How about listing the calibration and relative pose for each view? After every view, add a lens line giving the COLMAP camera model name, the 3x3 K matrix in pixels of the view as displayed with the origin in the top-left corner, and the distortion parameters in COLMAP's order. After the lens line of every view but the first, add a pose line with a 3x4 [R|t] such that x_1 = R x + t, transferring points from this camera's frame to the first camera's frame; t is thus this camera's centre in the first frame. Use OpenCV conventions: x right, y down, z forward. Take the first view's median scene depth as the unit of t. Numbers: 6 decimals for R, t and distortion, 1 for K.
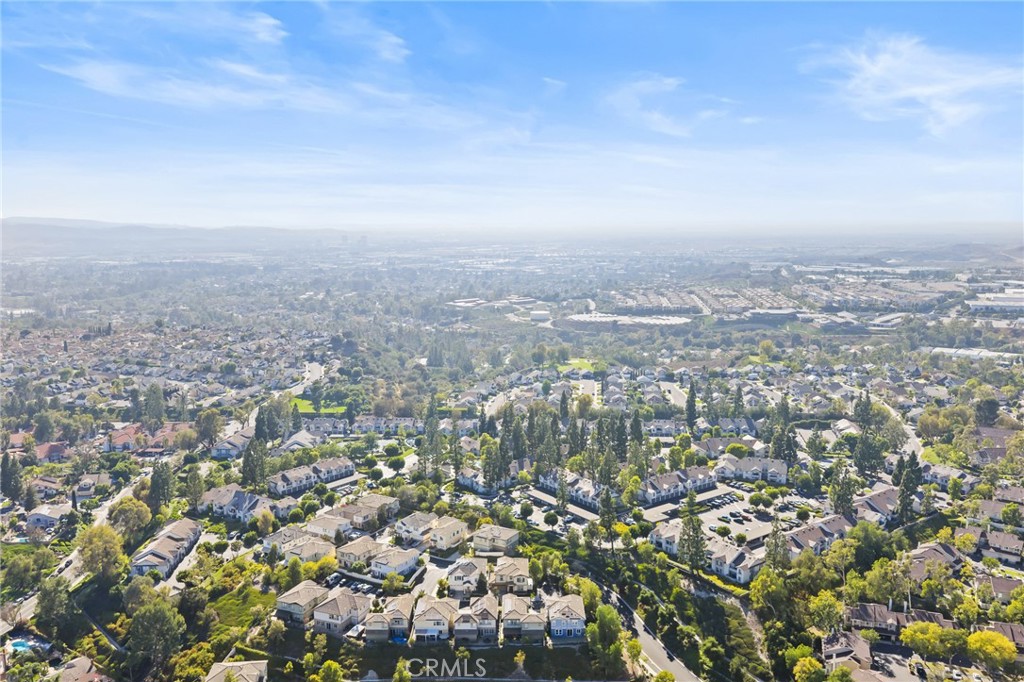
lens RADIAL K [[853.3, 0, 512.6], [0, 853.3, 348.2], [0, 0, 1]] dist [0.008818, -0.000119]
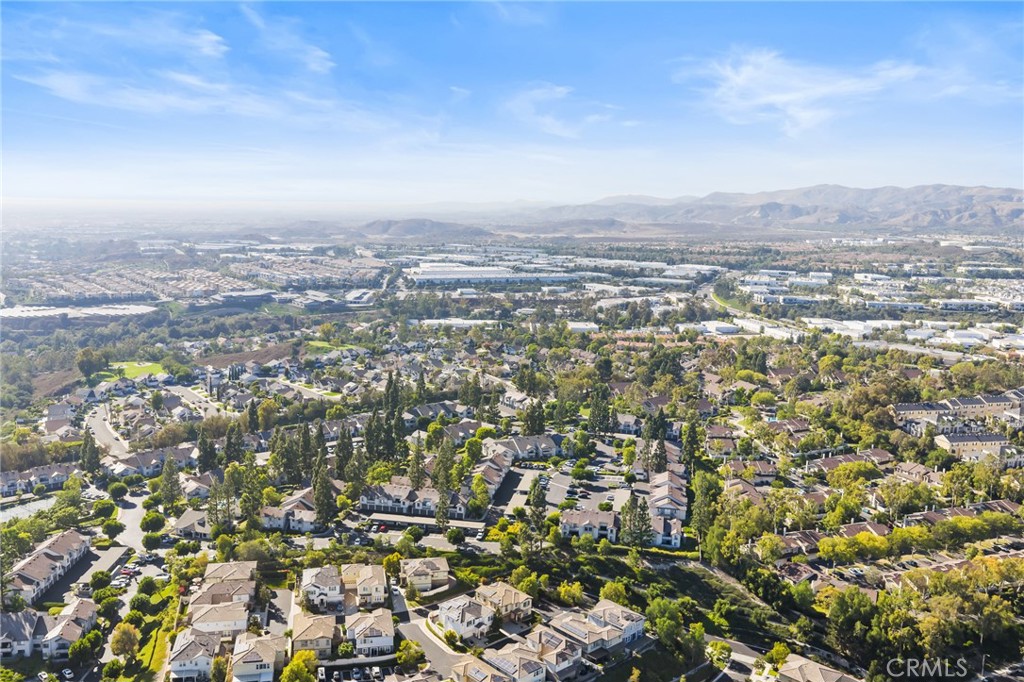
lens RADIAL K [[853.3, 0, 512.6], [0, 853.3, 348.2], [0, 0, 1]] dist [0.008818, -0.000119]
pose [[0.746541, -0.094890, 0.658539, -0.129945], [0.077653, 0.995440, 0.055406, -0.012585], [-0.660793, 0.009775, 0.750505, 0.069843]]
